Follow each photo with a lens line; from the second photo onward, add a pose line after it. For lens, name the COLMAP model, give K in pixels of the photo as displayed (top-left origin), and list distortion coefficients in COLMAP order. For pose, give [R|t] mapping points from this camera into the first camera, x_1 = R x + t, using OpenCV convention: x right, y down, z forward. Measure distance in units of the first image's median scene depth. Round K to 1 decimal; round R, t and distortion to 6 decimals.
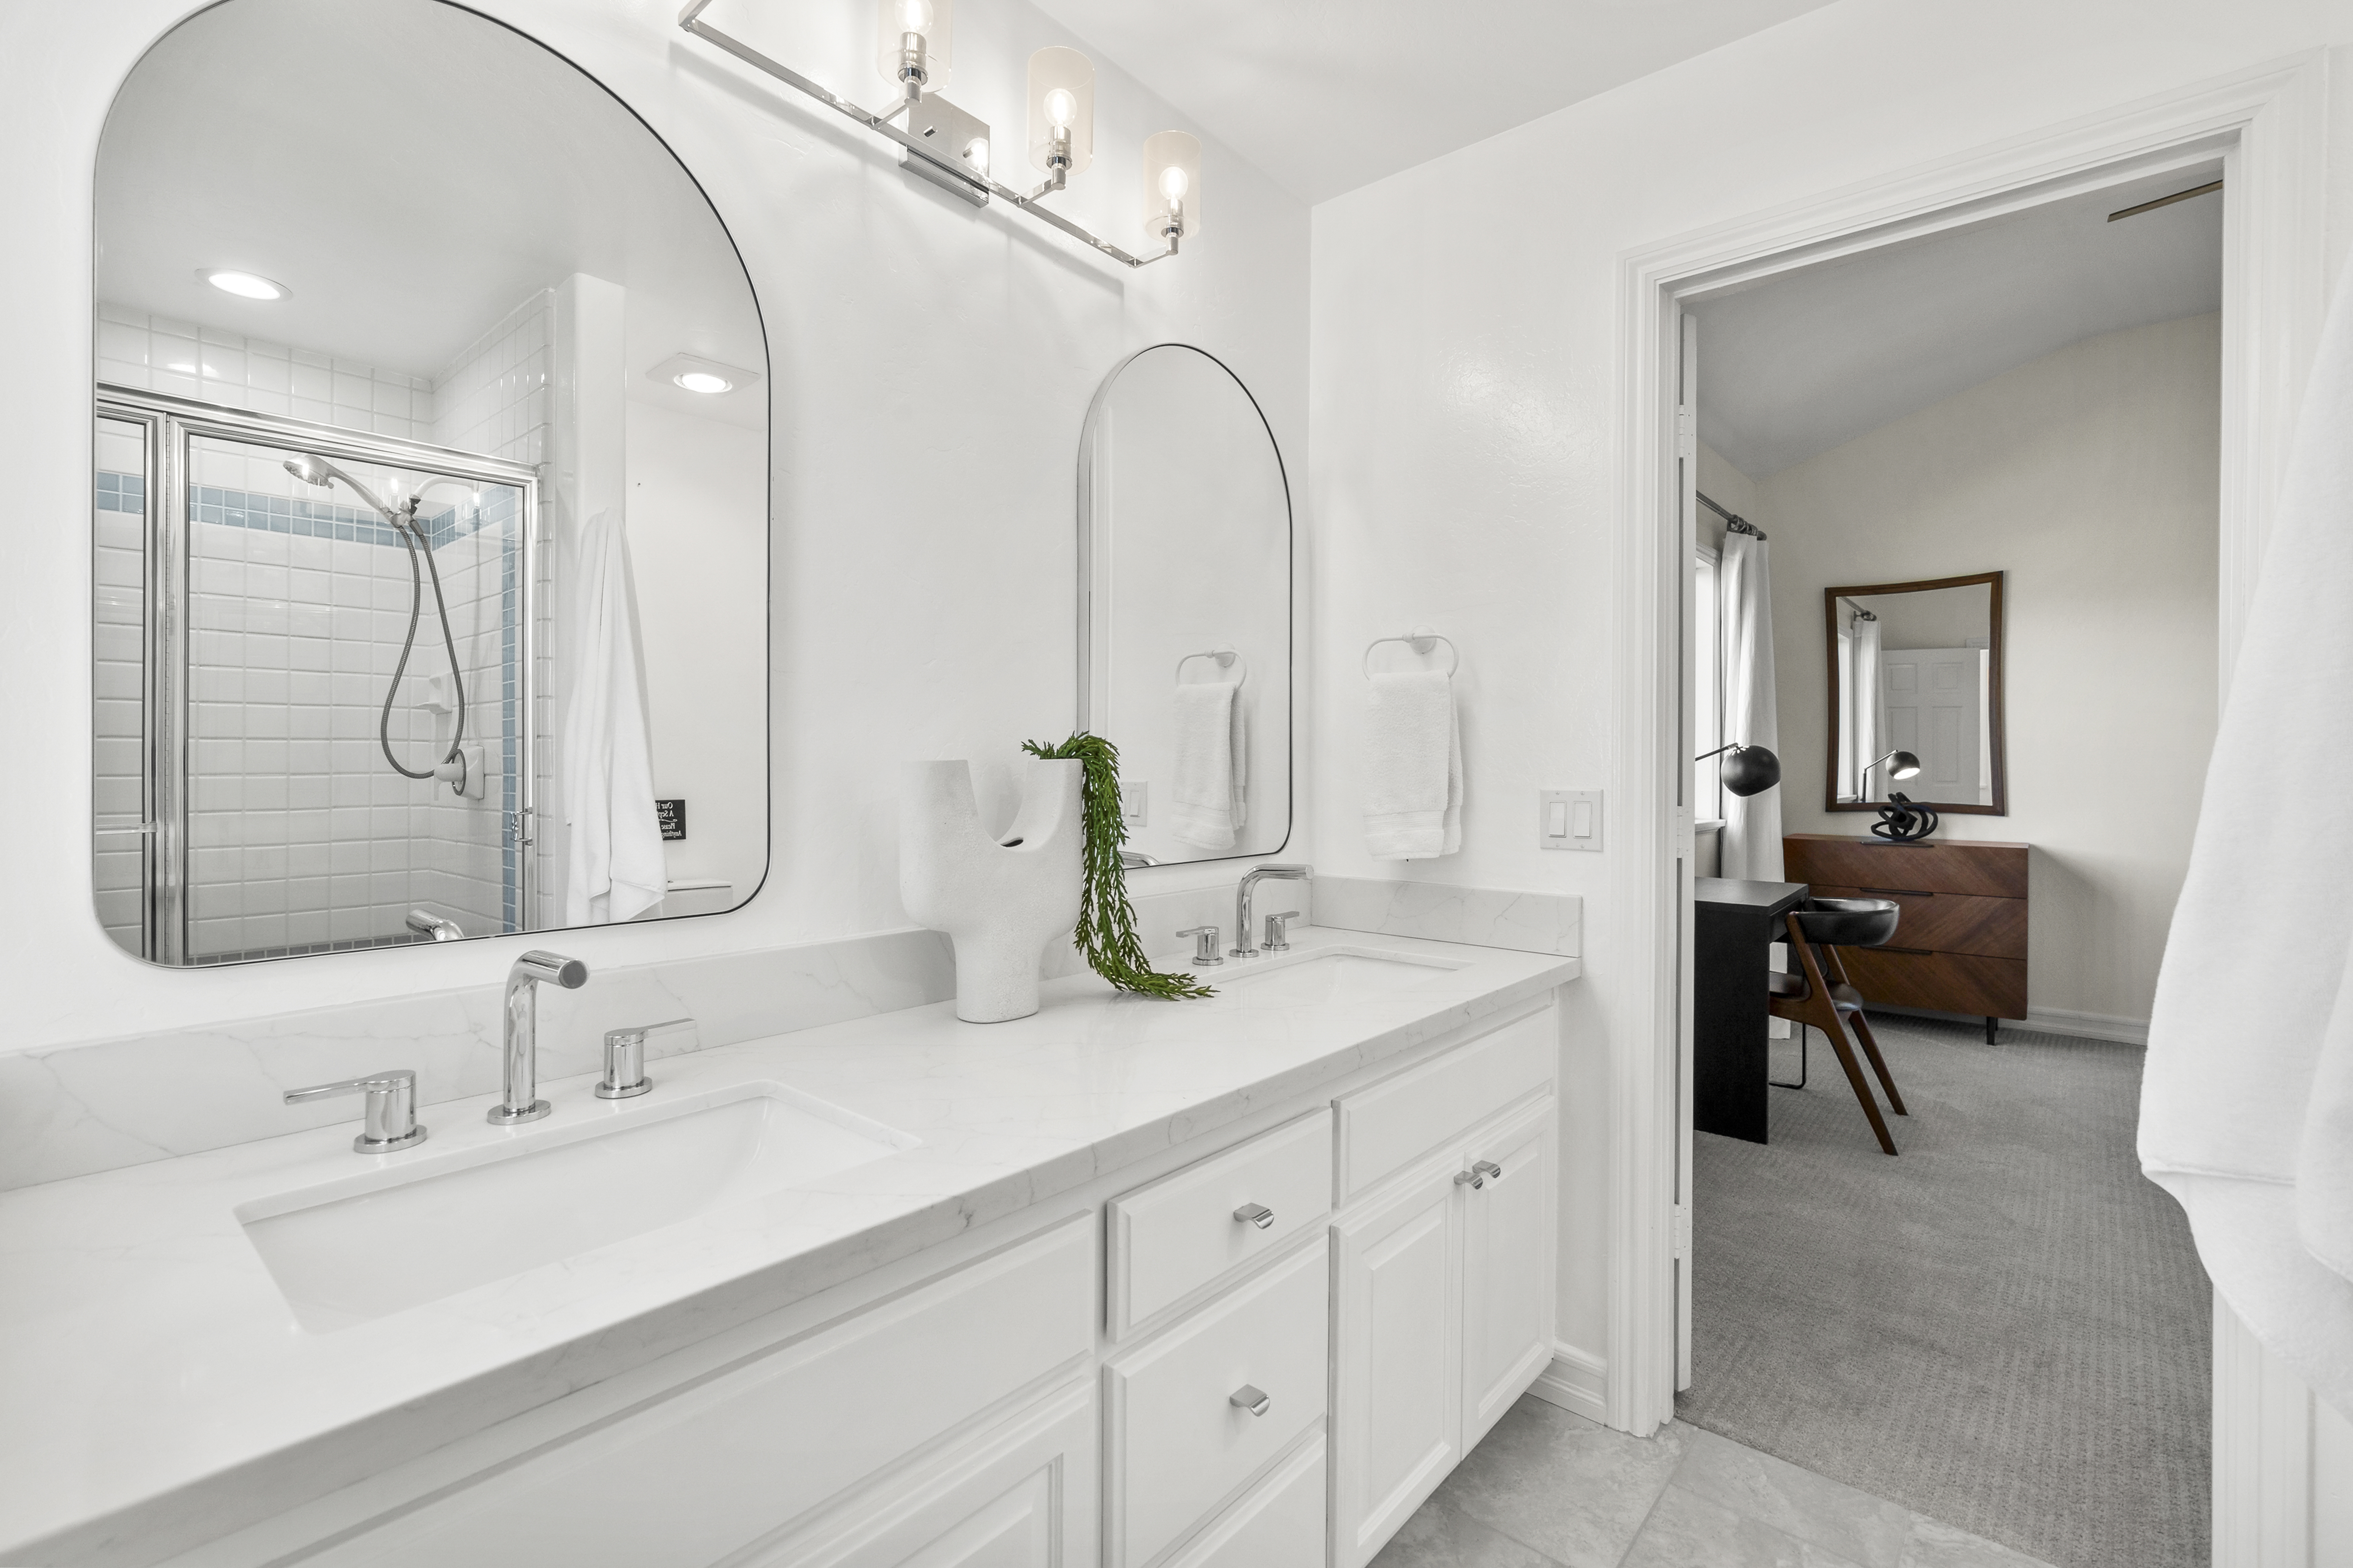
lens RADIAL K [[1059.1, 0, 1169.2], [0, 1059.1, 768.7], [0, 0, 1]] dist [-0.019317, -0.000366]
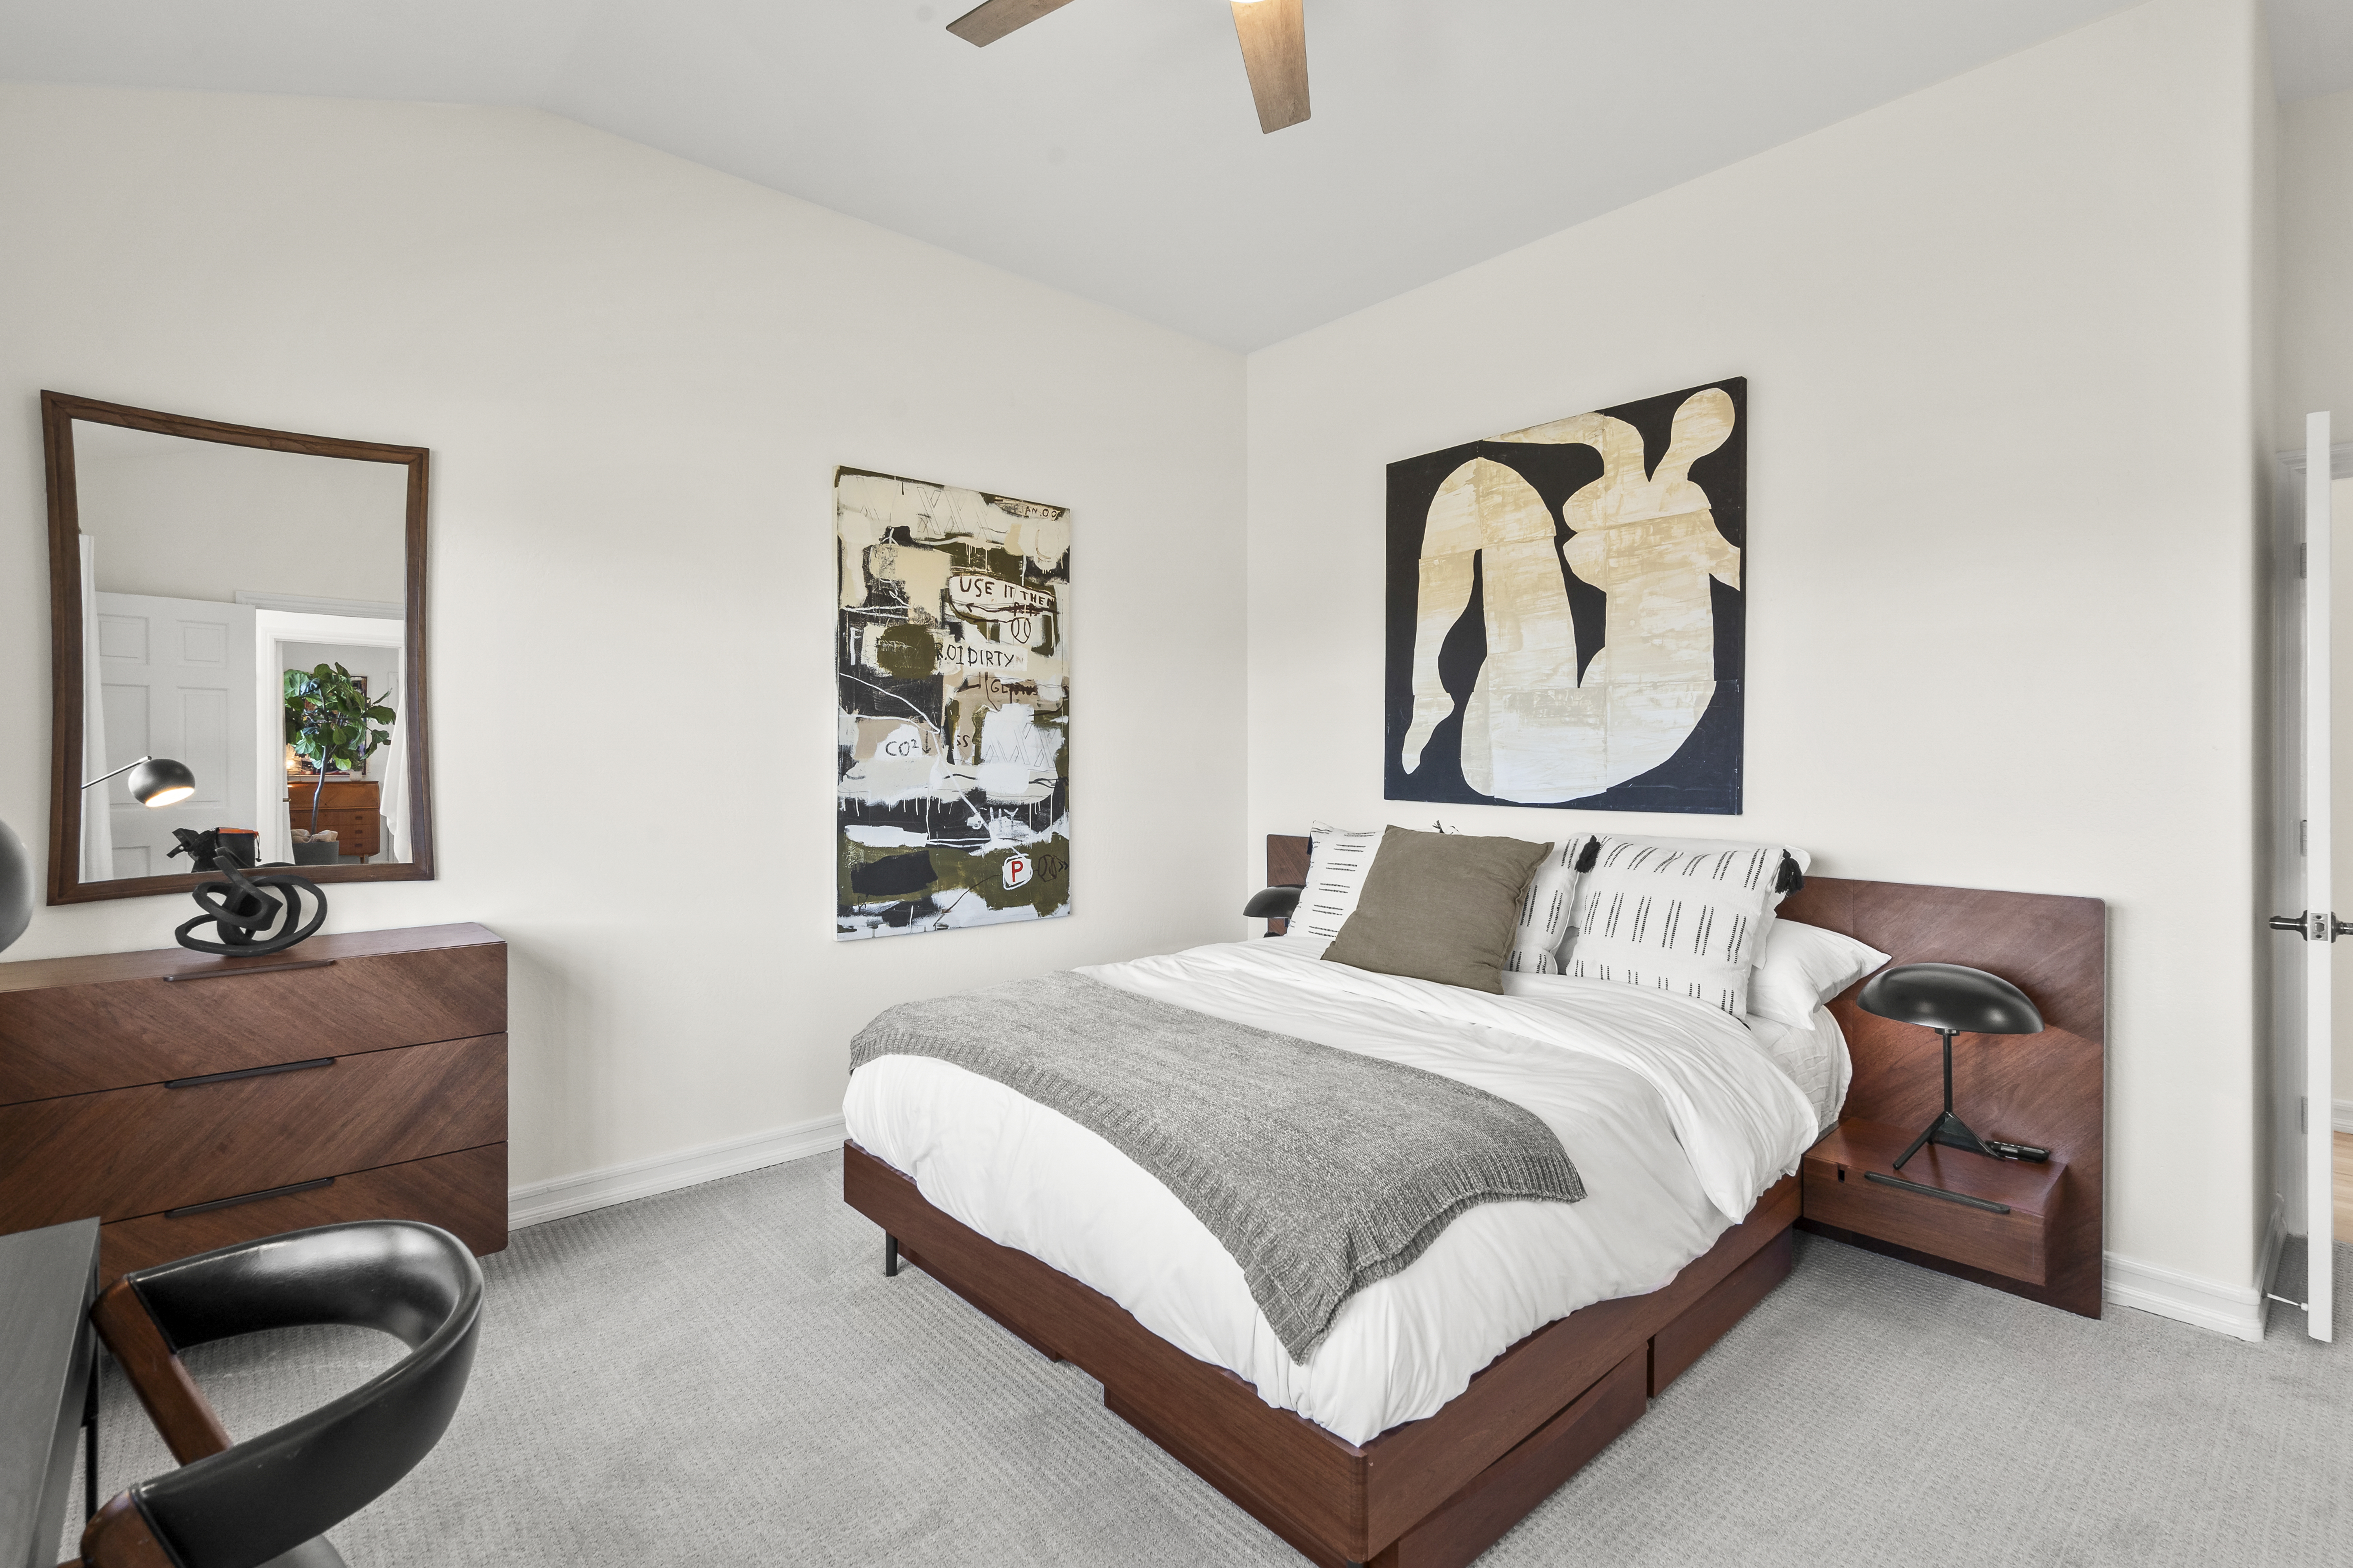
lens RADIAL K [[1059.1, 0, 1168.4], [0, 1059.1, 770.0], [0, 0, 1]] dist [-0.019317, -0.000366]
pose [[0.130418, -0.001158, 0.991458, 0.285082], [0.001605, 0.999998, 0.000956, -0.014542], [-0.991458, 0.001467, 0.130420, 0.527811]]
